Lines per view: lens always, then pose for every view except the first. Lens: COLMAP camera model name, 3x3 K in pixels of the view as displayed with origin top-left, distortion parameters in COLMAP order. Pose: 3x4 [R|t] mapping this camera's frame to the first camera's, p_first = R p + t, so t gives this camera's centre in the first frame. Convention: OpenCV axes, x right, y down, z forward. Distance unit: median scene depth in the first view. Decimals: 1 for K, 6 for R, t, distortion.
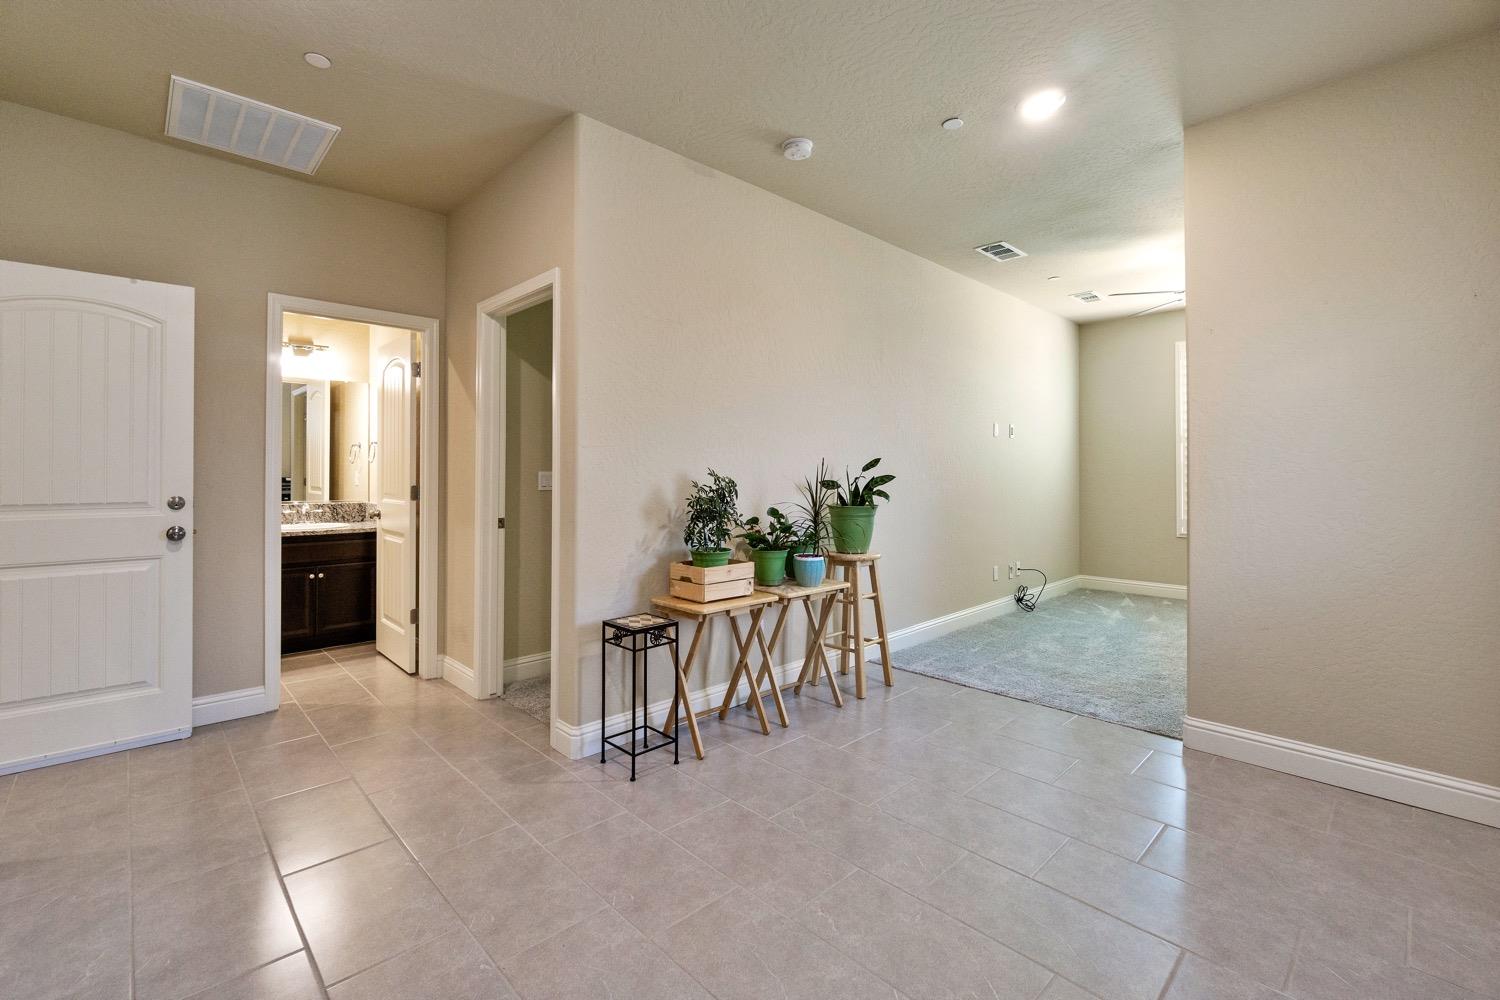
lens RADIAL K [[652.9, 0, 723.4], [0, 652.9, 469.5], [0, 0, 1]] dist [-0.001103, -0.000093]
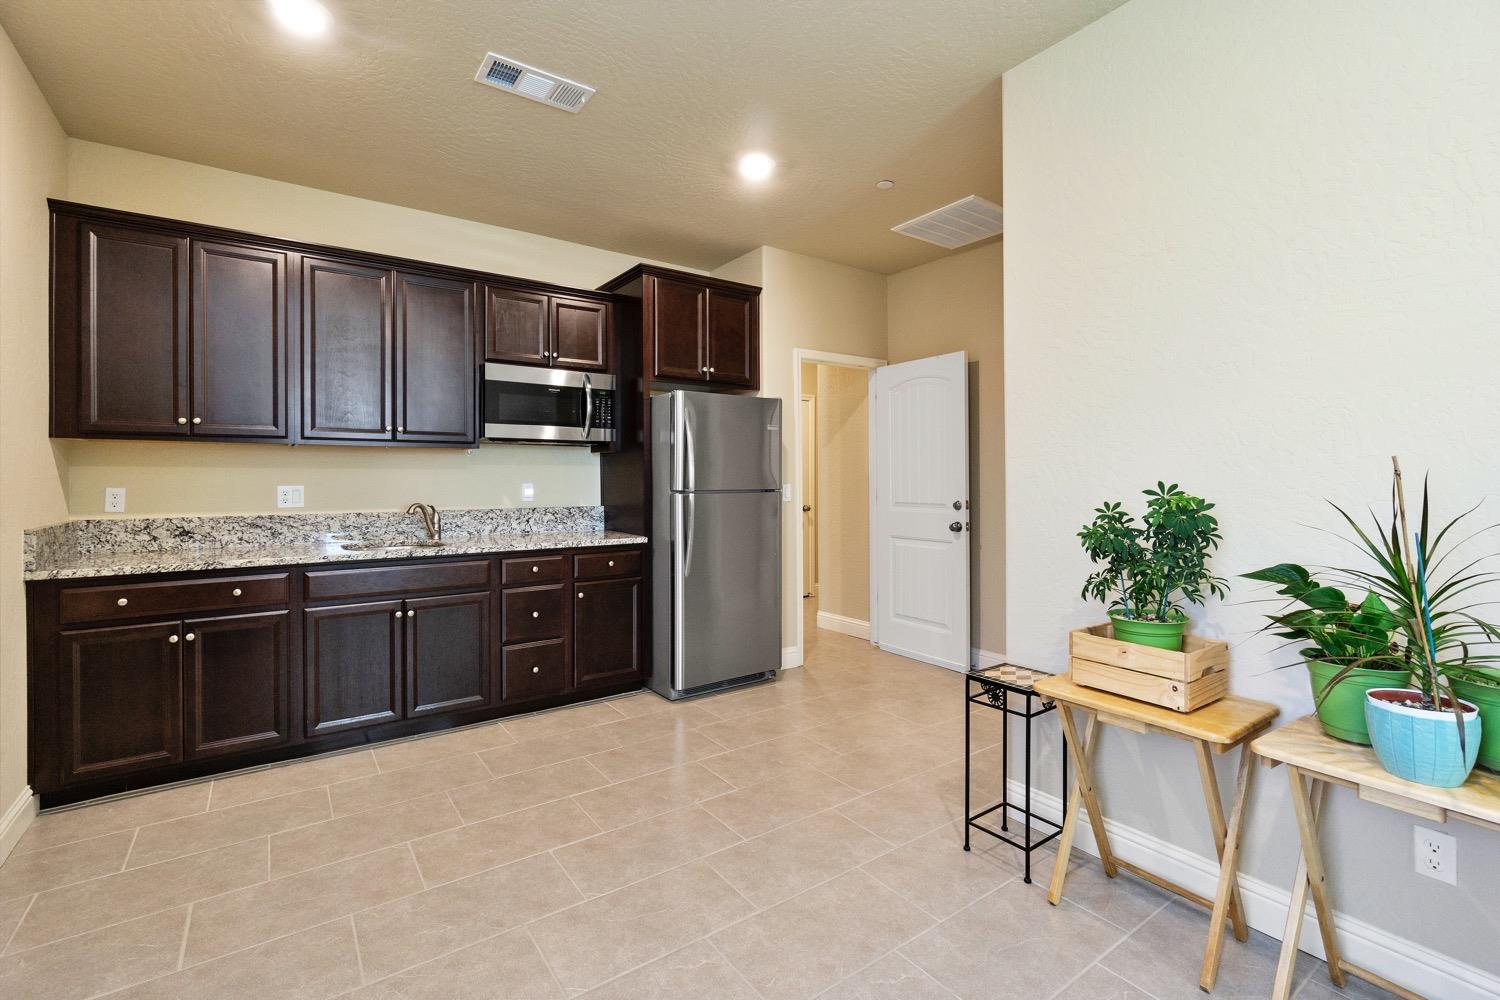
lens RADIAL K [[661.4, 0, 736.3], [0, 661.4, 480.5], [0, 0, 1]] dist [-0.001140, 0.000119]
pose [[-0.137872, -0.000519, -0.990450, 0.699327], [0.003788, 0.999992, -0.001051, -0.004276], [0.990443, -0.003897, -0.137869, 0.763886]]
